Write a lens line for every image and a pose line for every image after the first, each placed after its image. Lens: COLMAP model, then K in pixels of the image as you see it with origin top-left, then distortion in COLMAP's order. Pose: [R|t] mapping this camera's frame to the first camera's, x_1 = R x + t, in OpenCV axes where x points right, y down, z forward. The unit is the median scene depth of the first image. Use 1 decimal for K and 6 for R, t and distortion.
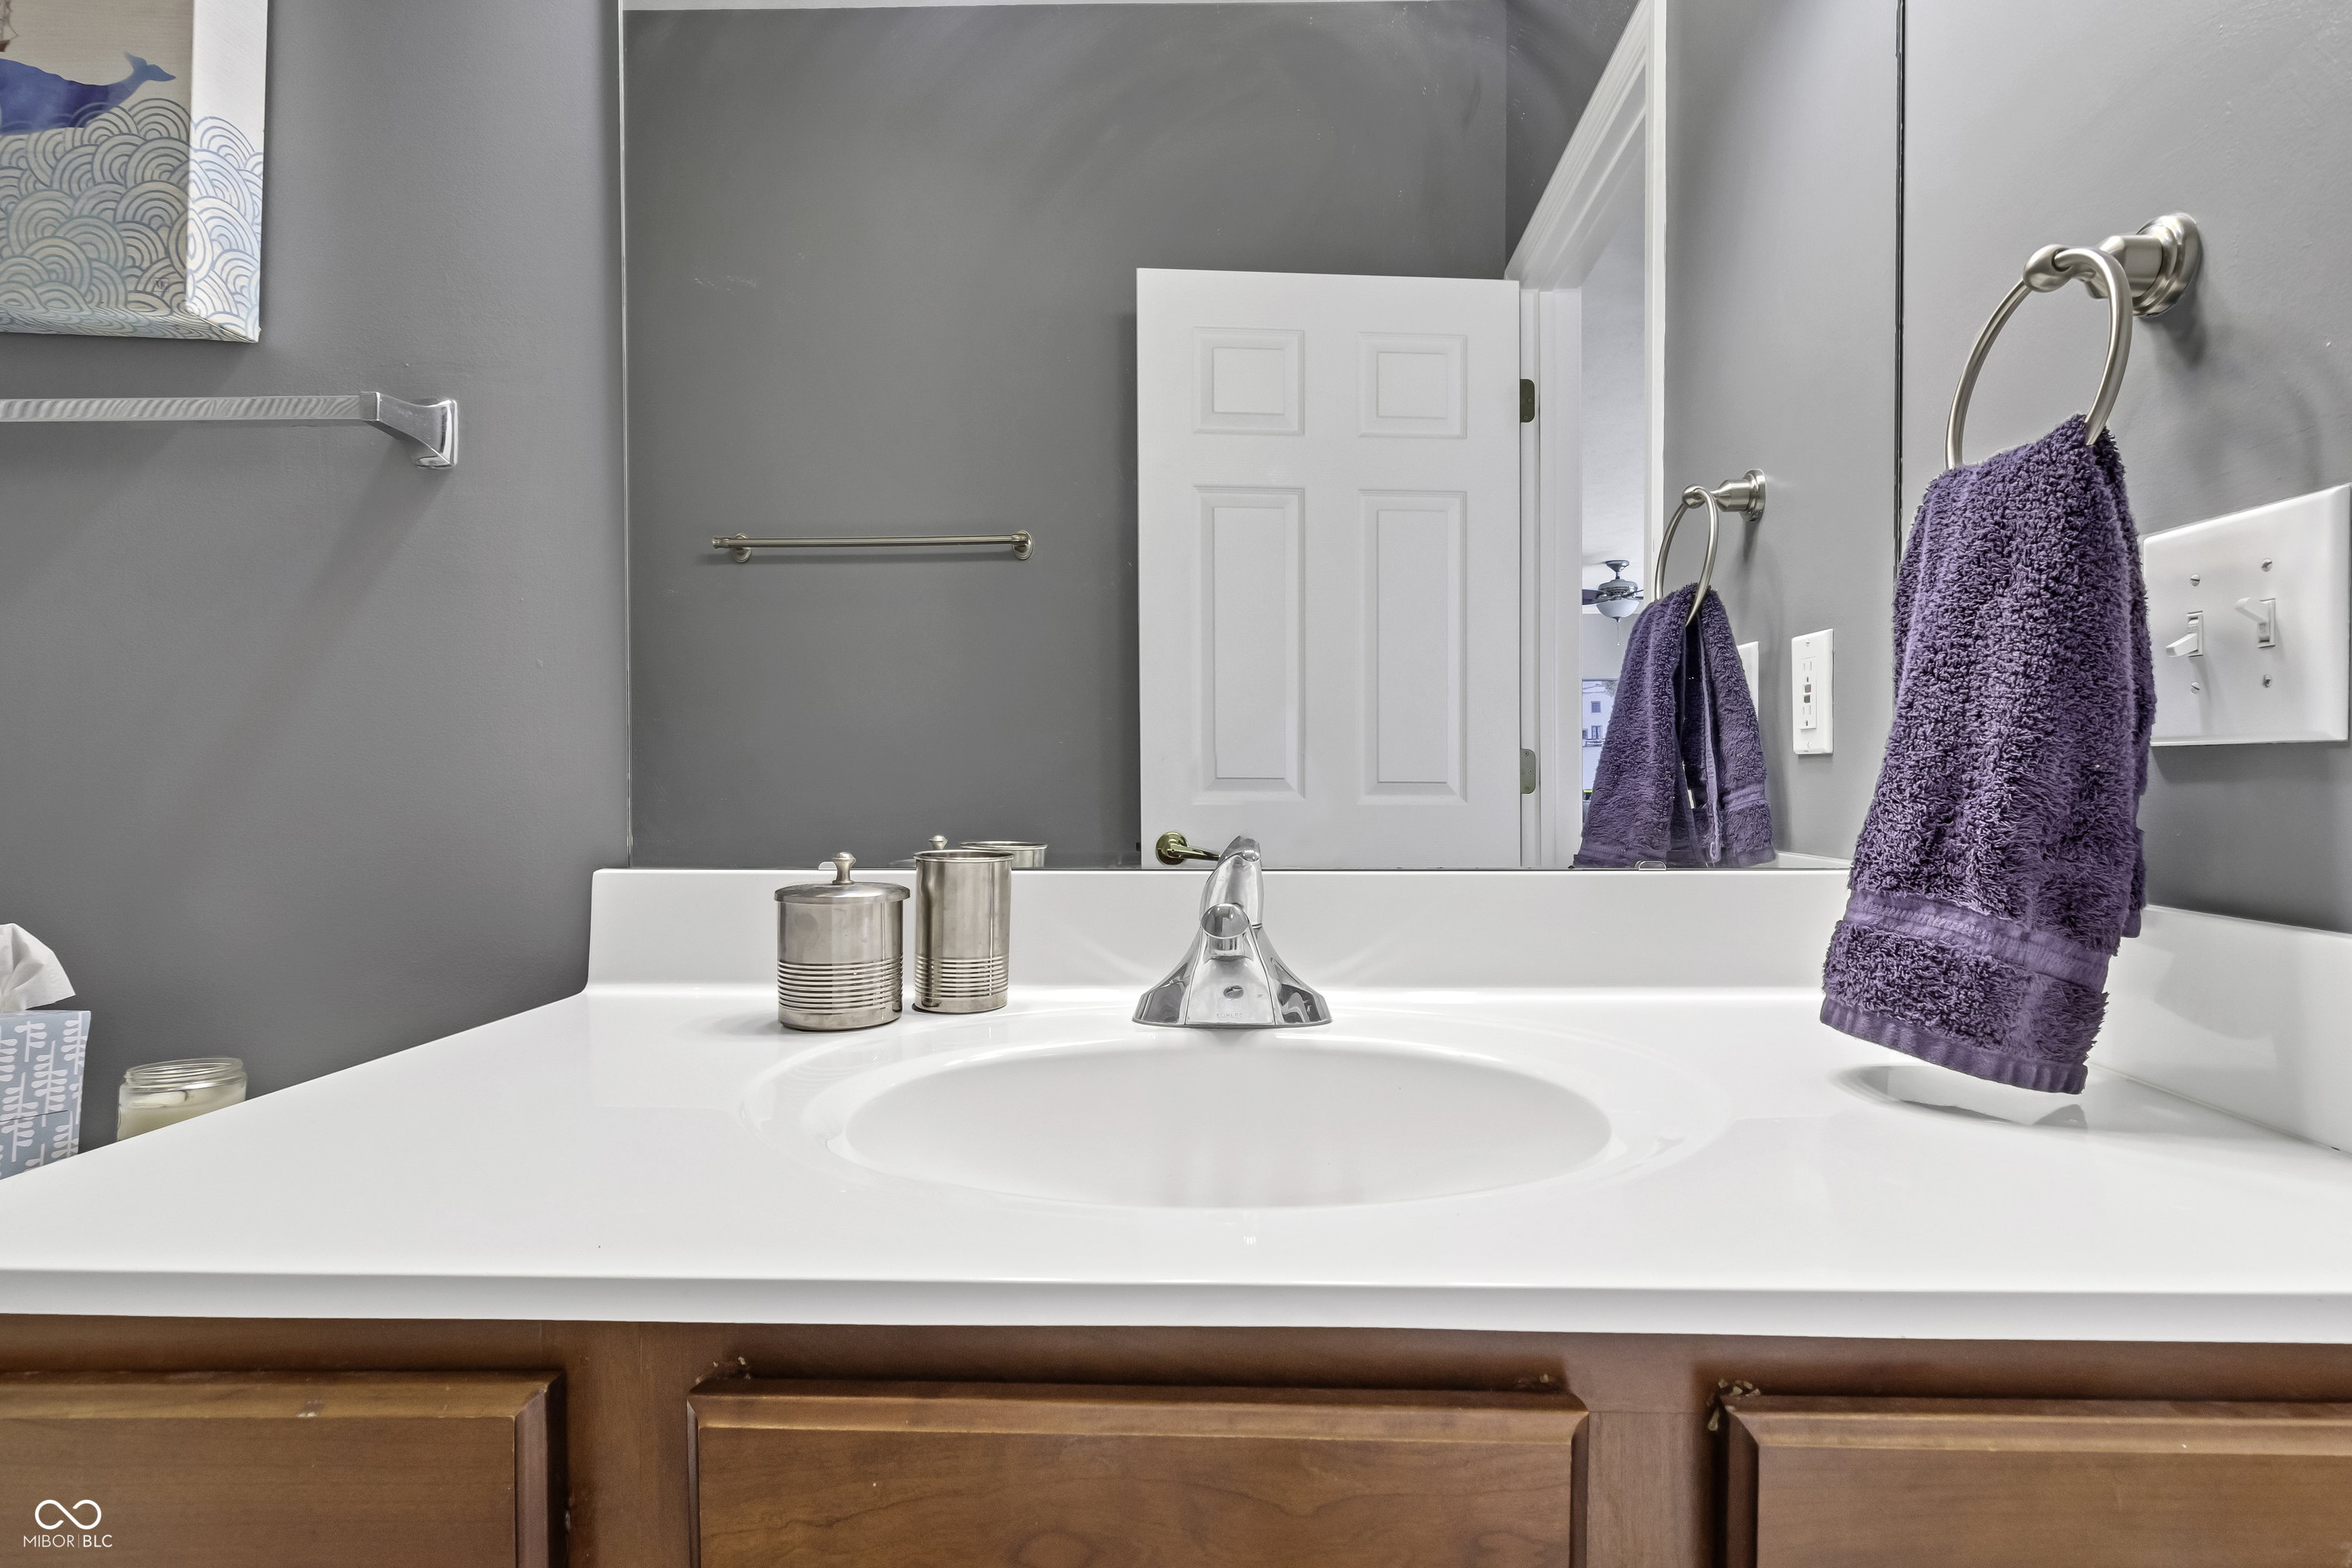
lens RADIAL K [[1042.0, 0, 1174.9], [0, 1042.0, 770.9], [0, 0, 1]] dist [0.004216, -0.000259]
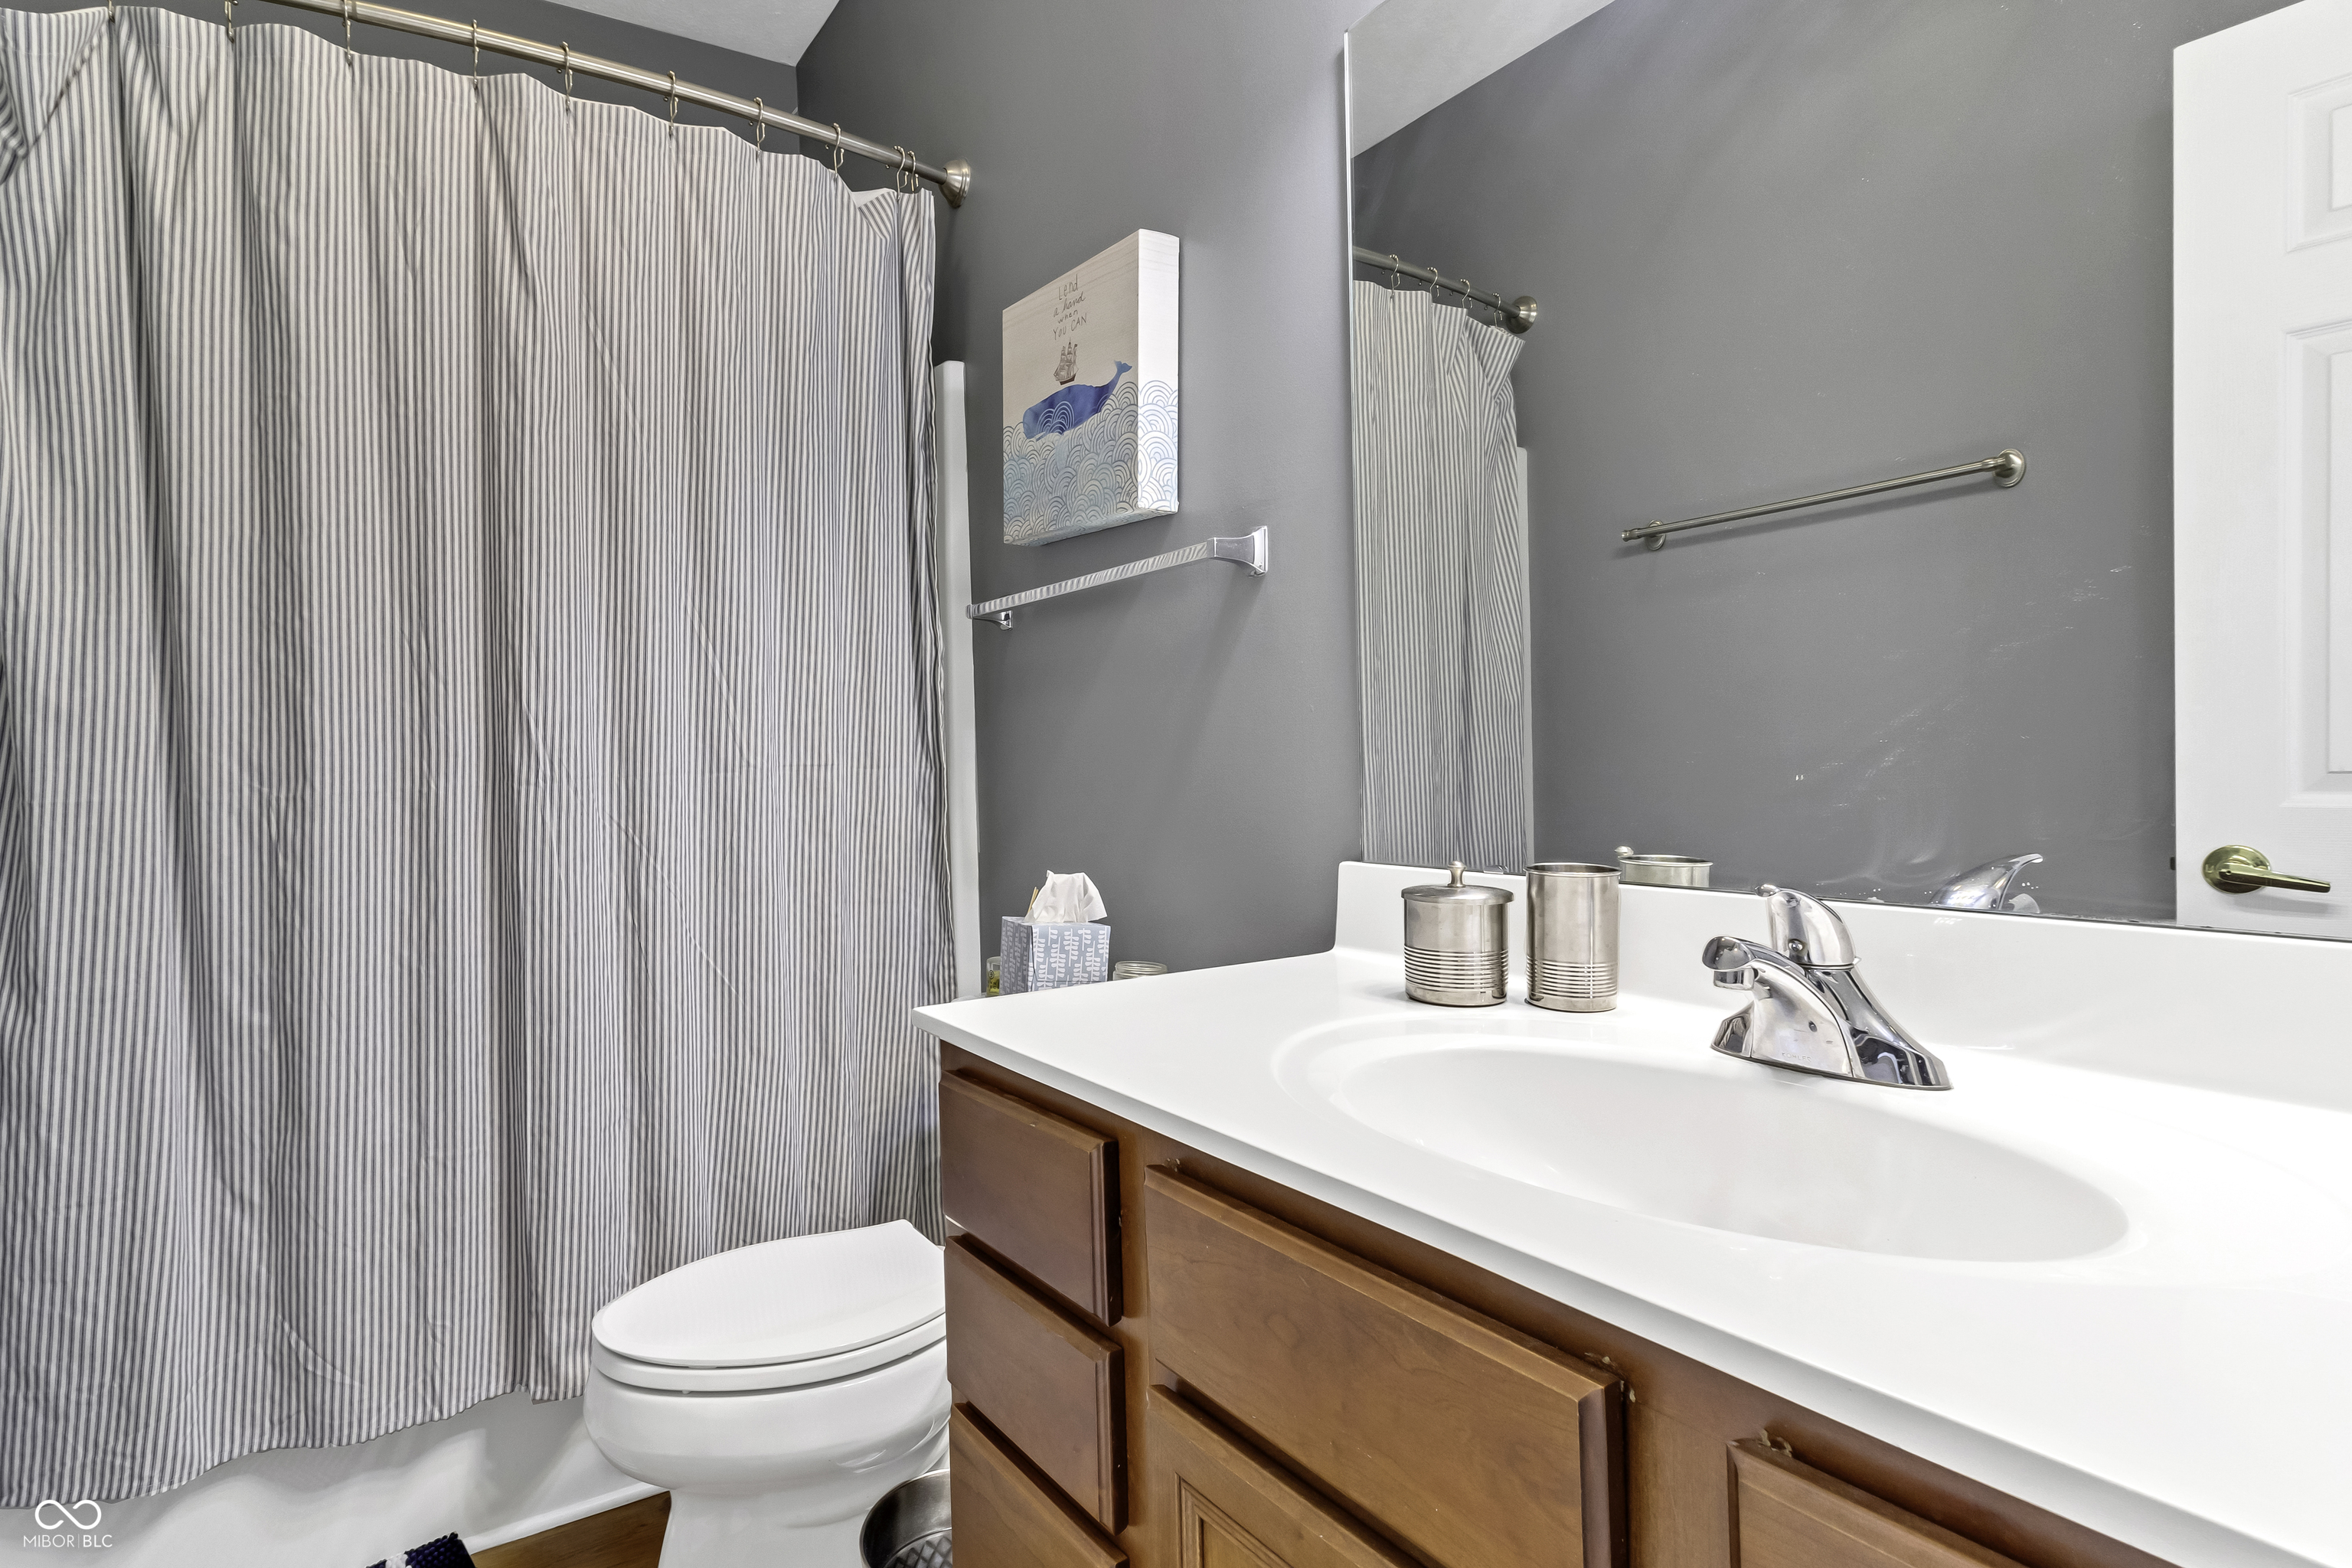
lens RADIAL K [[1111.7, 0, 1171.6], [0, 1111.7, 779.9], [0, 0, 1]] dist [0.001574, 0.002122]
pose [[0.624366, 0.001343, -0.781131, 0.464168], [0.020094, 0.999640, 0.017780, -0.043528], [0.780873, -0.026797, 0.624114, -0.061231]]
